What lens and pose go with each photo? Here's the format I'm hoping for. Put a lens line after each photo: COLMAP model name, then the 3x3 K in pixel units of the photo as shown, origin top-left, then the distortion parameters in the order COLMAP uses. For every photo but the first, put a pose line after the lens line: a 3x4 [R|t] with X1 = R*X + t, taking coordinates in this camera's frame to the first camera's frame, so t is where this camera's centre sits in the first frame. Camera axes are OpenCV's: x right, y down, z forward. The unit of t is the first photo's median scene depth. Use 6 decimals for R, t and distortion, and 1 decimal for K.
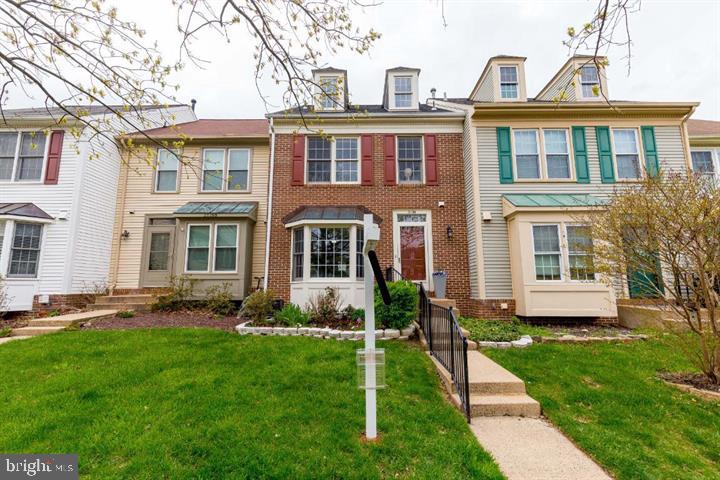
lens RADIAL K [[325.2, 0, 383.5], [0, 325.2, 241.1], [0, 0, 1]] dist [0.001521, -0.000031]
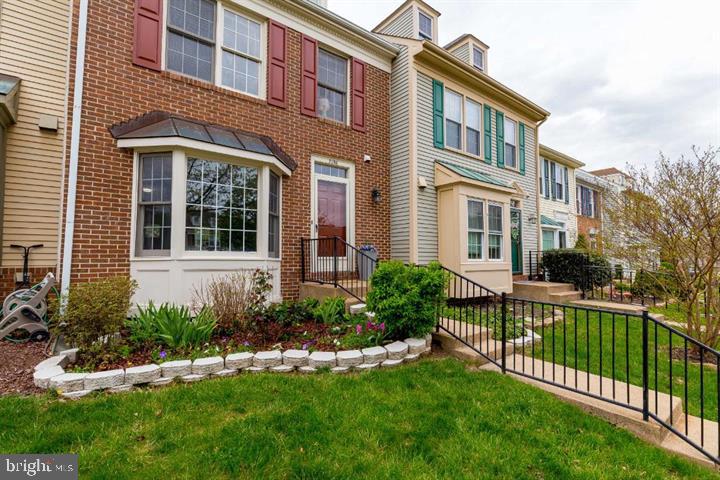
lens RADIAL K [[328.8, 0, 353.6], [0, 328.8, 238.9], [0, 0, 1]] dist [-0.007595, -0.000317]
pose [[0.804063, 0.042245, 0.593041, -0.308746], [-0.092728, 0.994177, 0.054903, 0.036572], [-0.587268, -0.099137, 0.803298, 0.390634]]
